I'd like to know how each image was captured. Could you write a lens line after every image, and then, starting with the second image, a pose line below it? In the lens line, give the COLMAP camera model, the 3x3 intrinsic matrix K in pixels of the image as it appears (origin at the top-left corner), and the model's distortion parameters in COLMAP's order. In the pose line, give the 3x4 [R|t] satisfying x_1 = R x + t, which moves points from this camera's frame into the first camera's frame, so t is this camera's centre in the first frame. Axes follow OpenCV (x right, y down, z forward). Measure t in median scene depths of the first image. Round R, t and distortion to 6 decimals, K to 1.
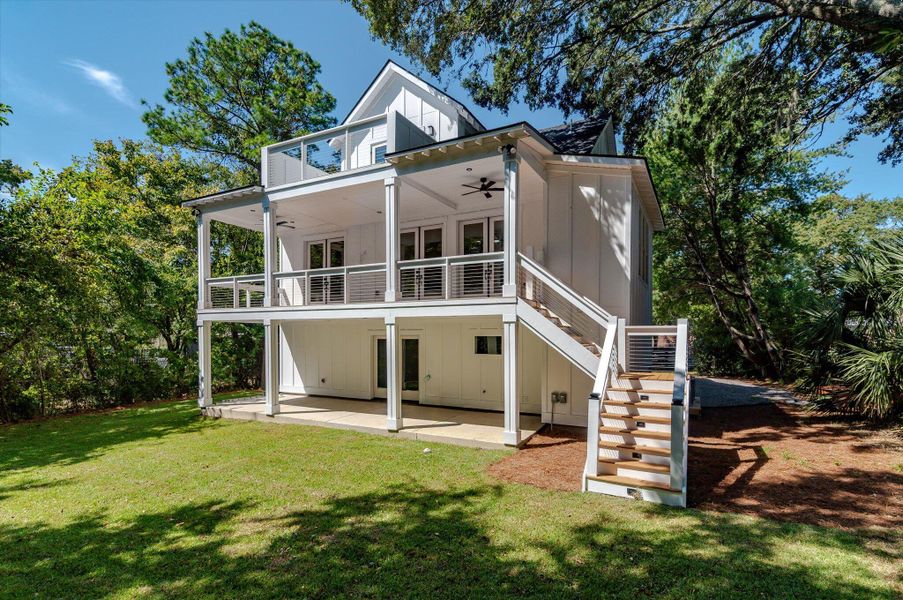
lens RADIAL K [[455.7, 0, 441.3], [0, 455.7, 333.8], [0, 0, 1]] dist [0.024442, 0.000093]
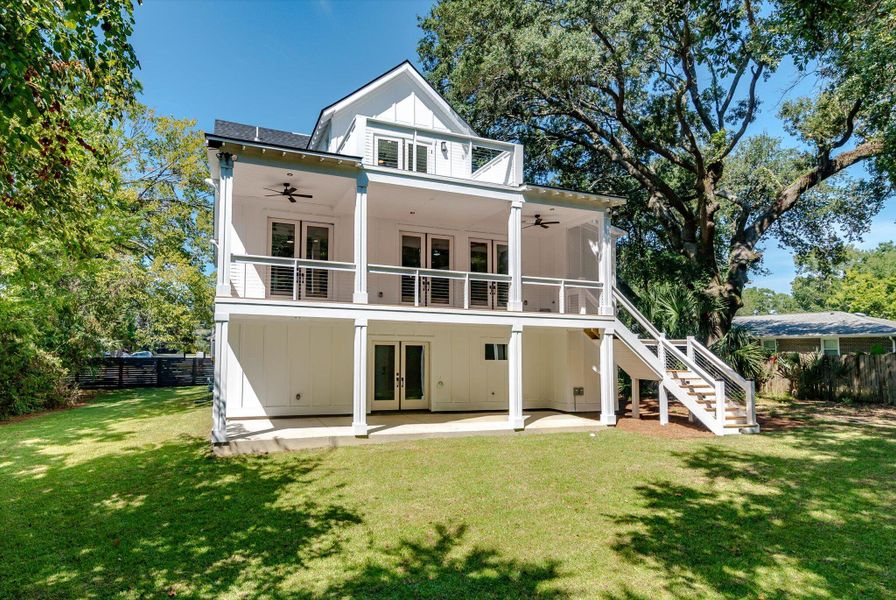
lens RADIAL K [[500.2, 0, 429.4], [0, 500.2, 312.3], [0, 0, 1]] dist [0.013141, 0.000547]
pose [[0.653818, 0.063853, 0.753953, -1.143759], [-0.016044, 0.997379, -0.070556, 0.020231], [-0.756481, 0.034034, 0.653129, 0.366129]]
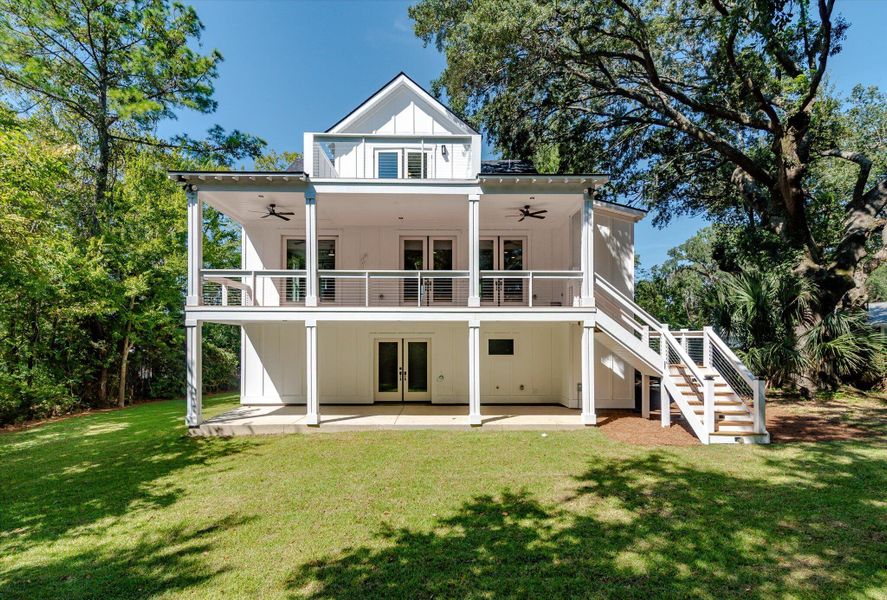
lens RADIAL K [[437.1, 0, 457.4], [0, 437.1, 330.8], [0, 0, 1]] dist [0.020554, -0.001899]
pose [[0.869896, 0.012855, 0.493068, -0.652199], [0.000202, 0.999651, -0.026418, 0.014305], [-0.493236, 0.023081, 0.869589, 0.112383]]
